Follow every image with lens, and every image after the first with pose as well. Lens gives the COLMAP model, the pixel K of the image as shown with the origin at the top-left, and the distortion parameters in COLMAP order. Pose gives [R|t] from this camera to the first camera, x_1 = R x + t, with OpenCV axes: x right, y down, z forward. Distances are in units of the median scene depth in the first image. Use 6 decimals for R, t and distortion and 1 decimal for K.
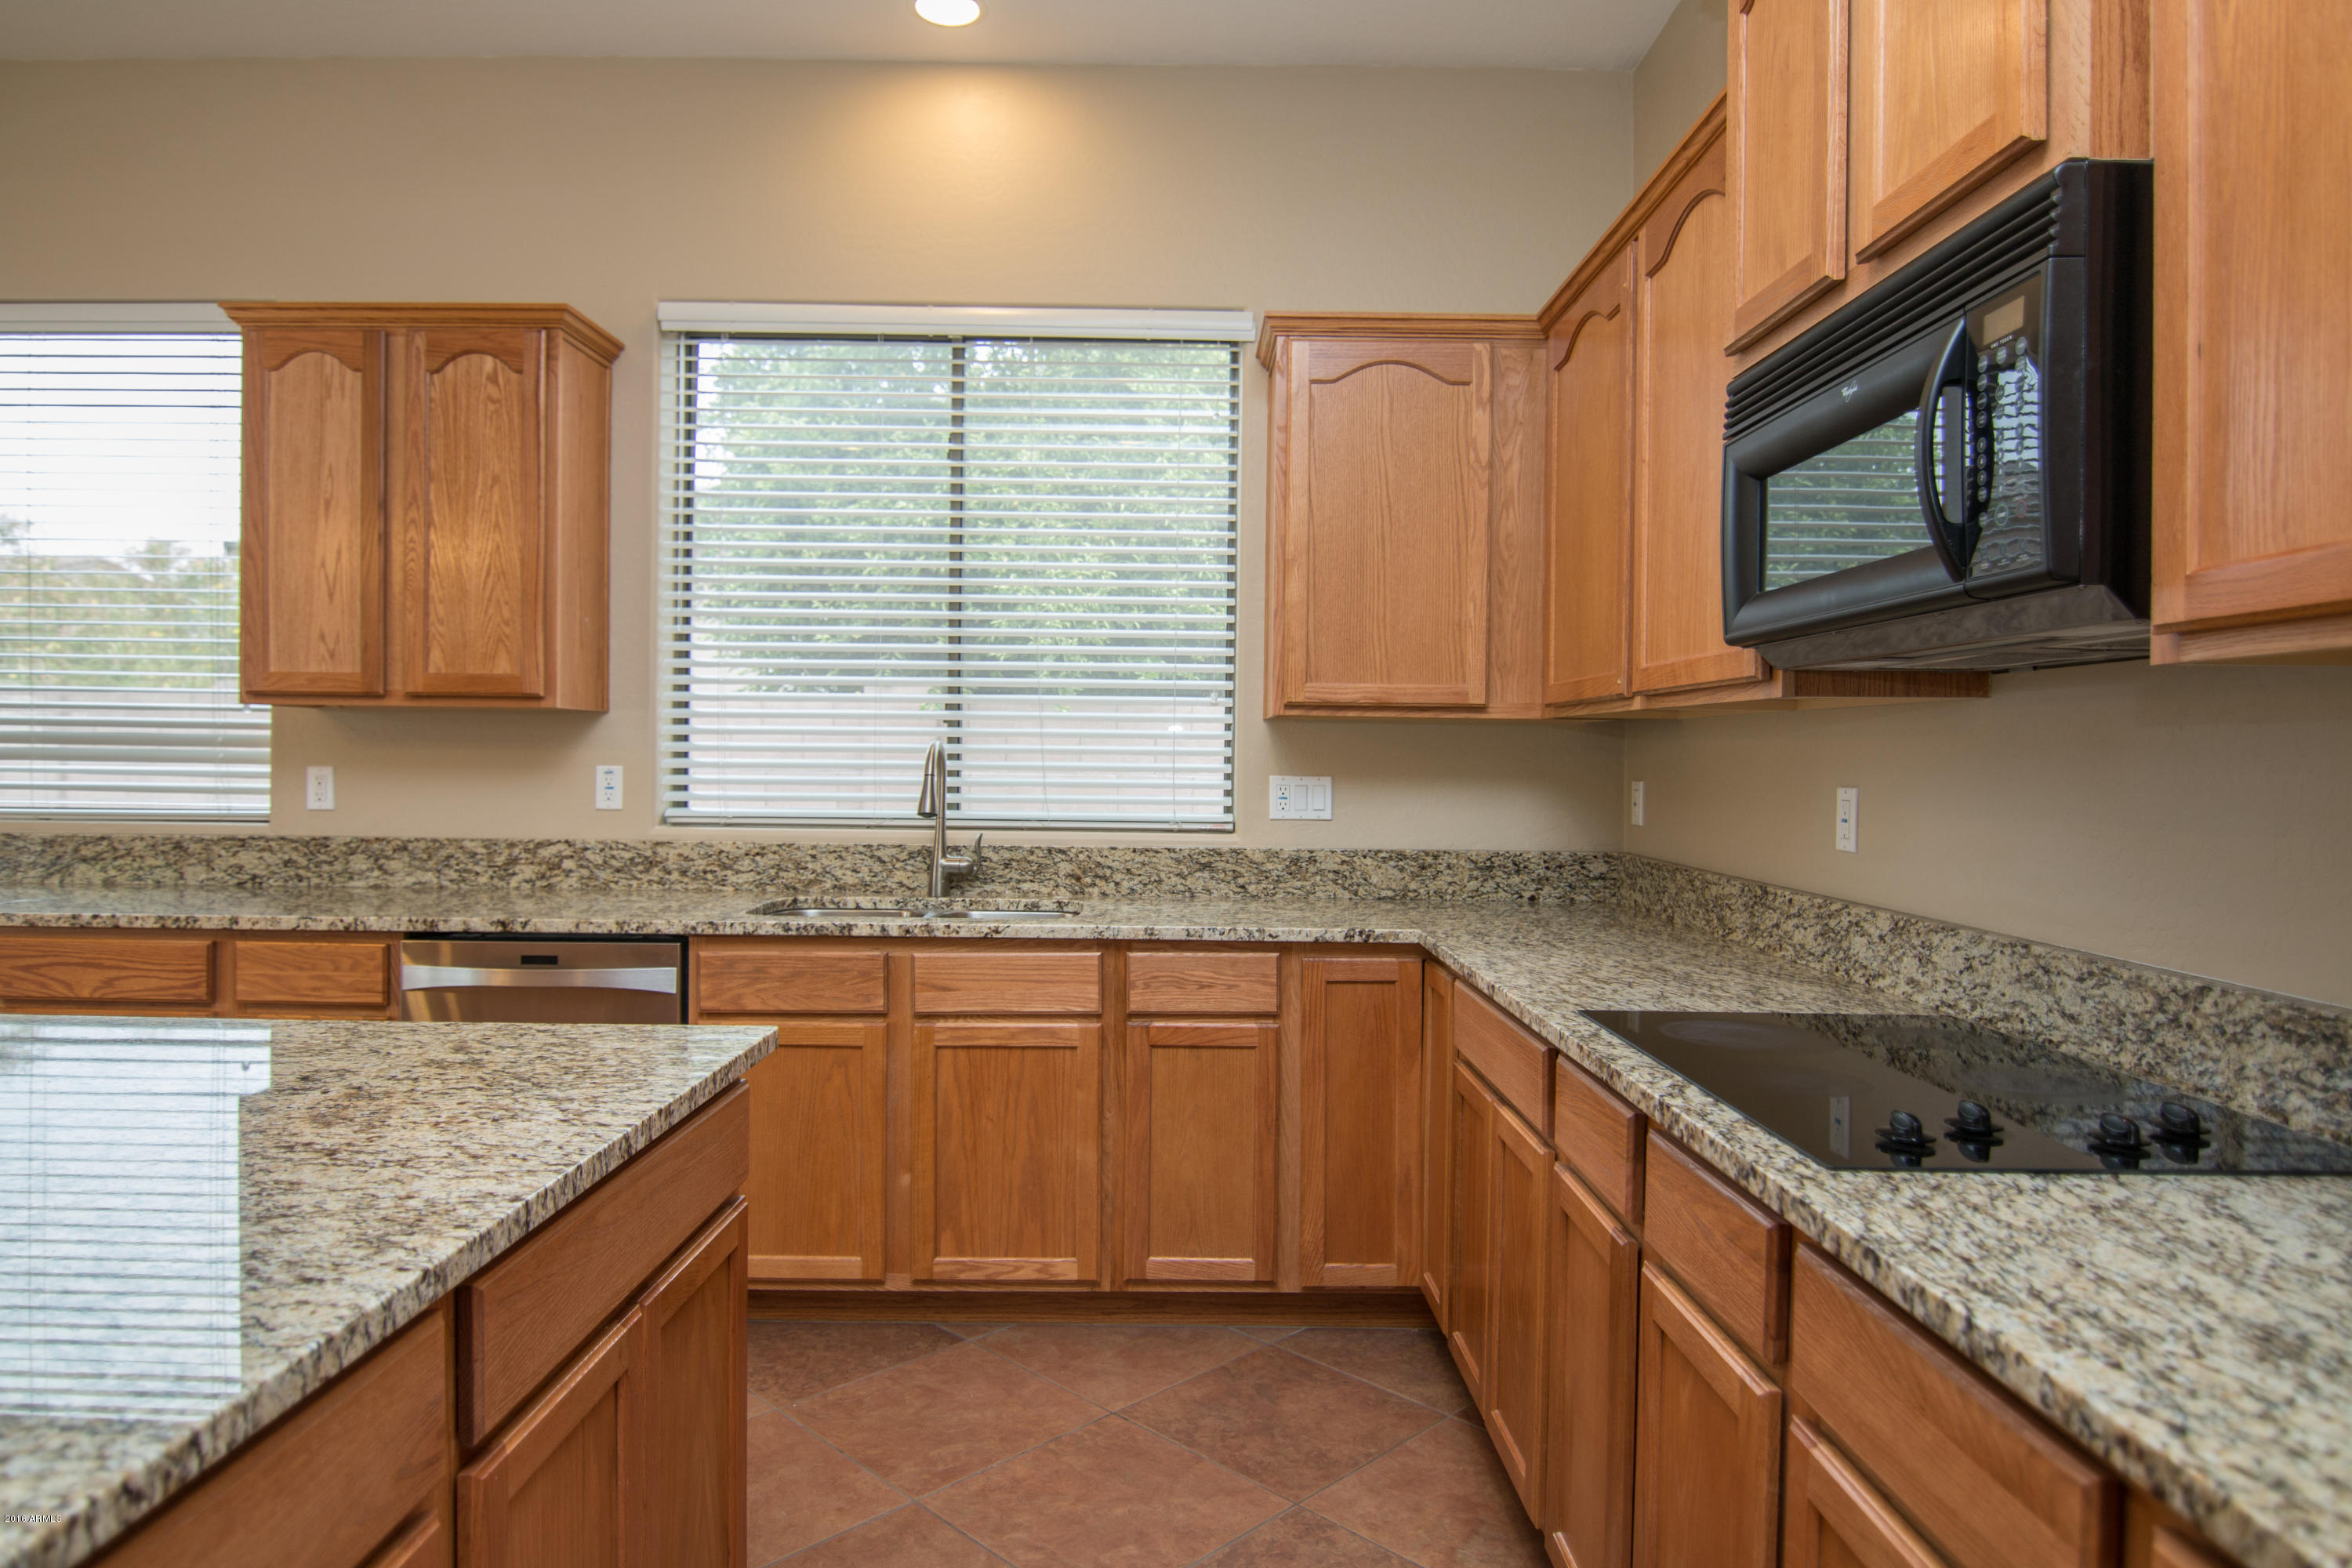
lens RADIAL K [[1396.4, 0, 1165.4], [0, 1396.4, 774.8], [0, 0, 1]] dist [0.002667, -0.015971]
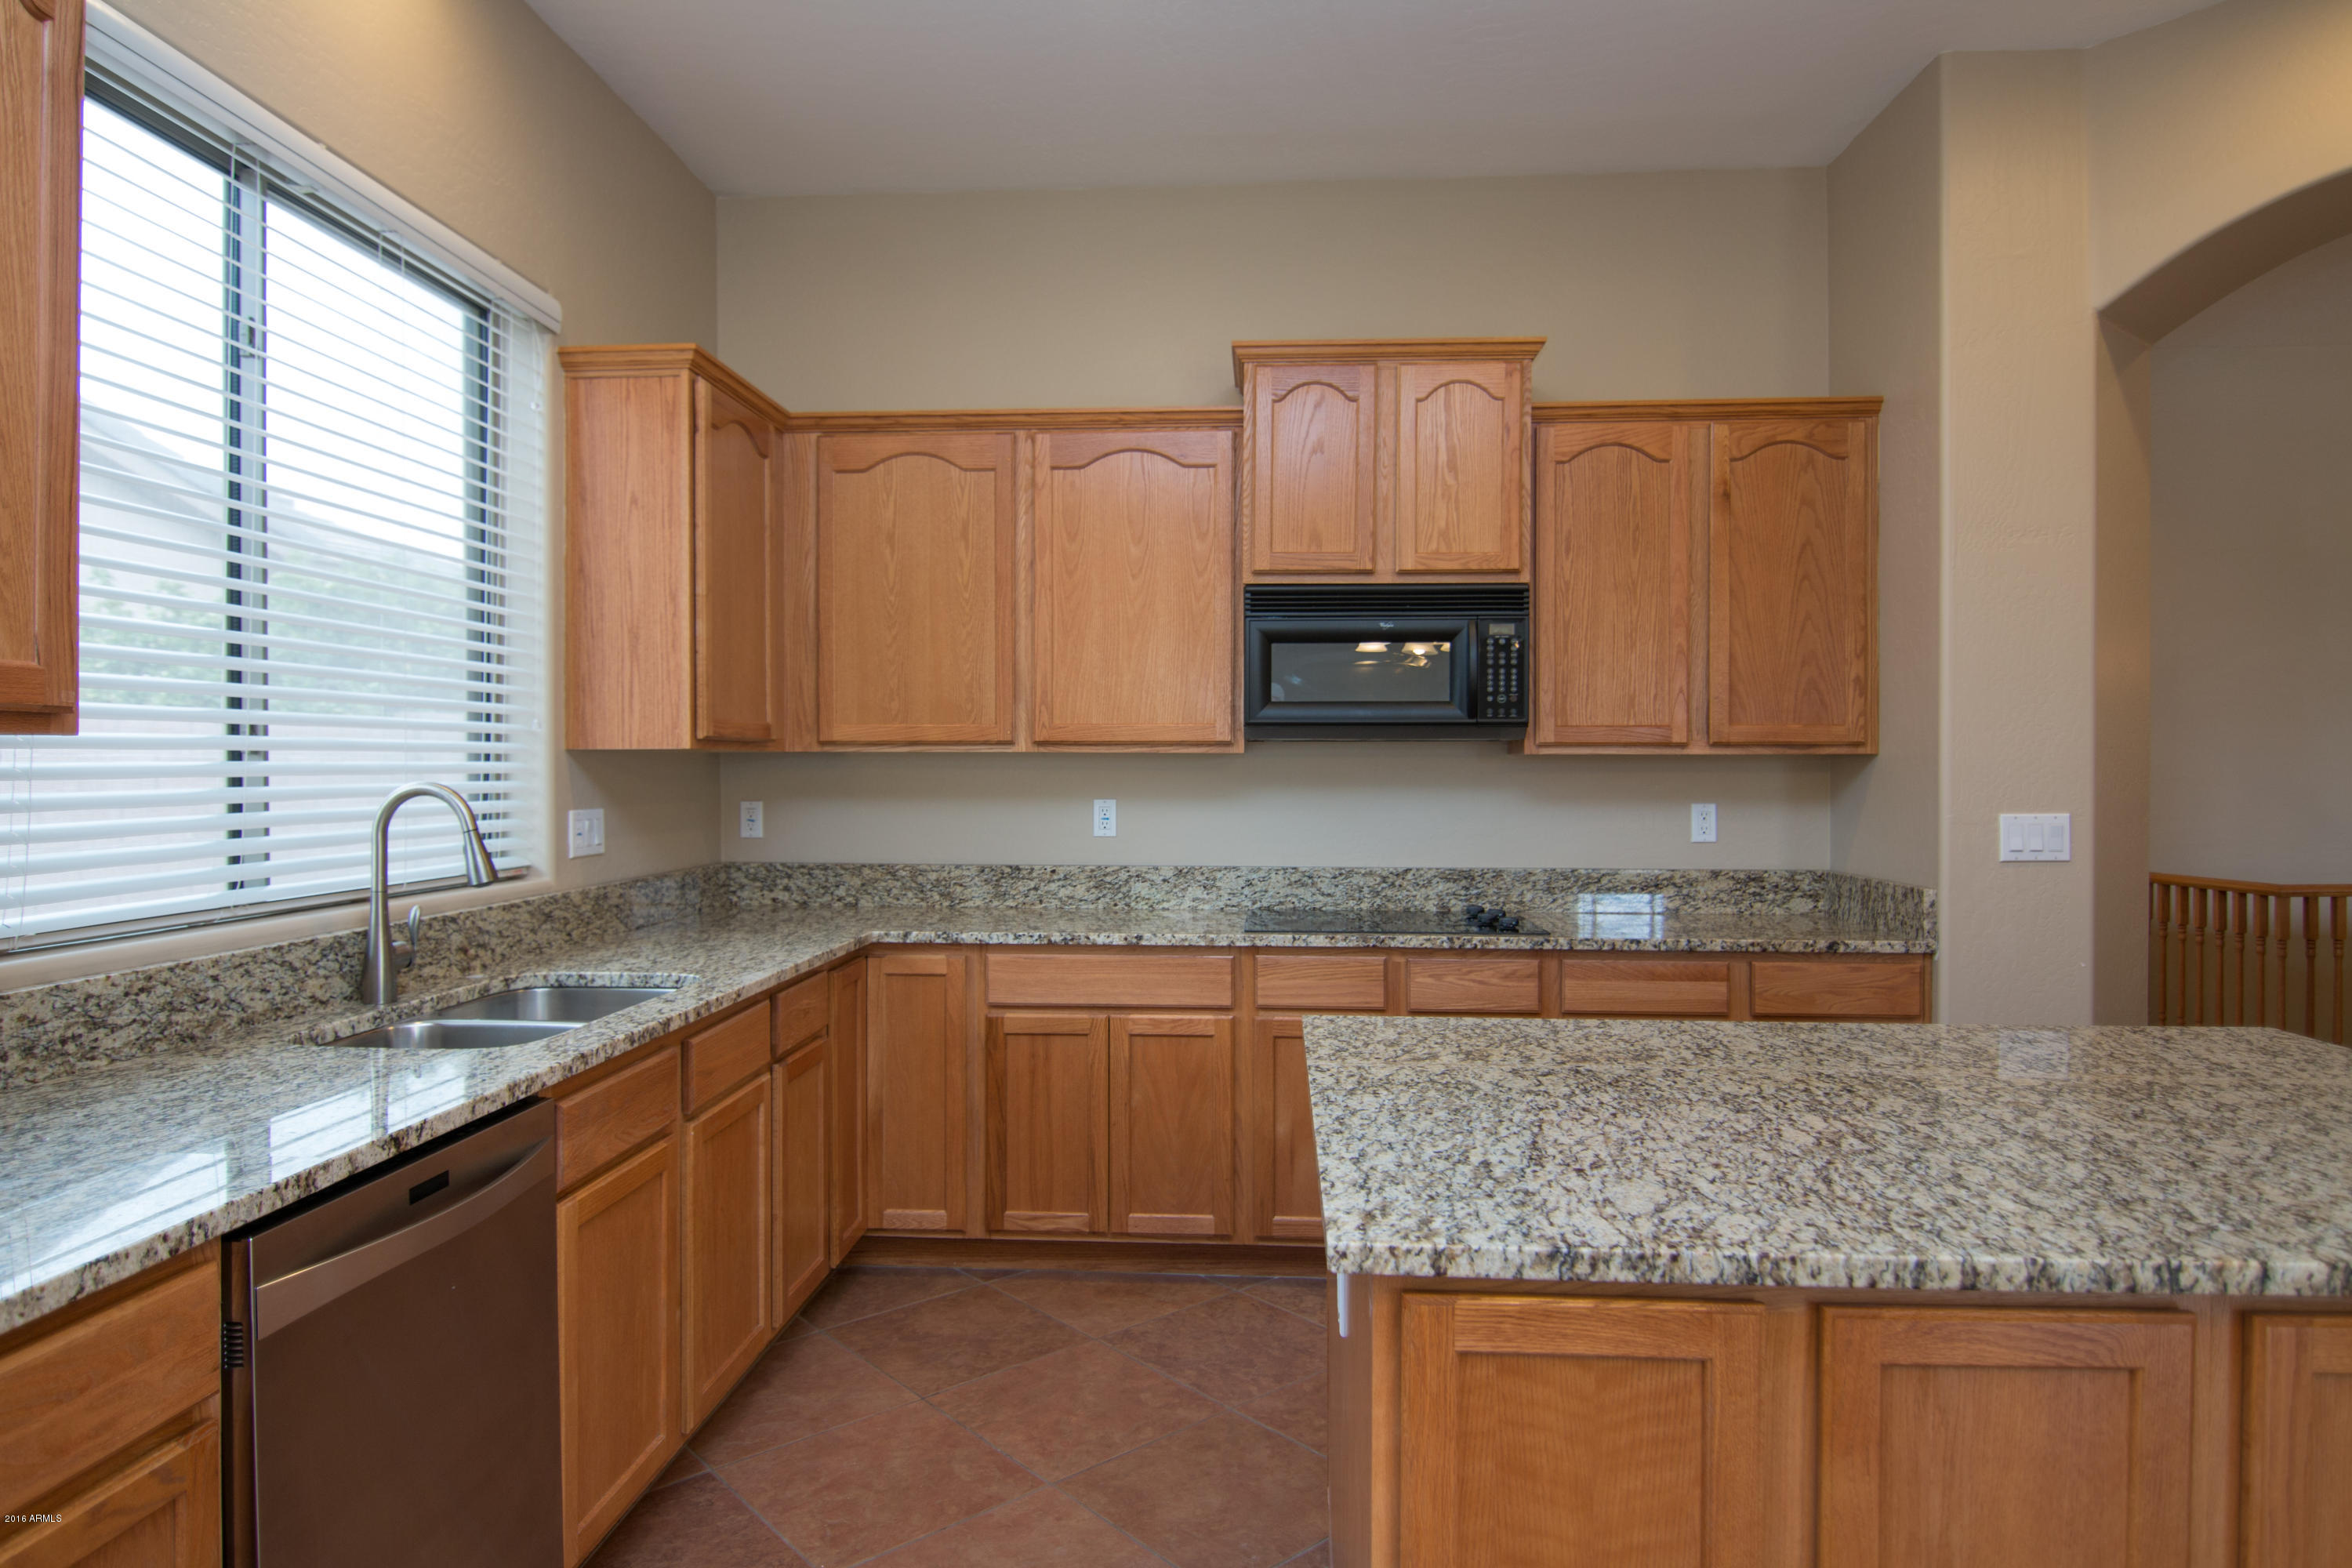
lens RADIAL K [[1396.4, 0, 1170.1], [0, 1396.4, 770.1], [0, 0, 1]] dist [0.002667, -0.015971]
pose [[0.063940, -0.016159, 0.997823, -0.897988], [0.012495, 0.999803, 0.015391, -0.039052], [-0.997876, 0.011484, 0.064129, 0.593731]]
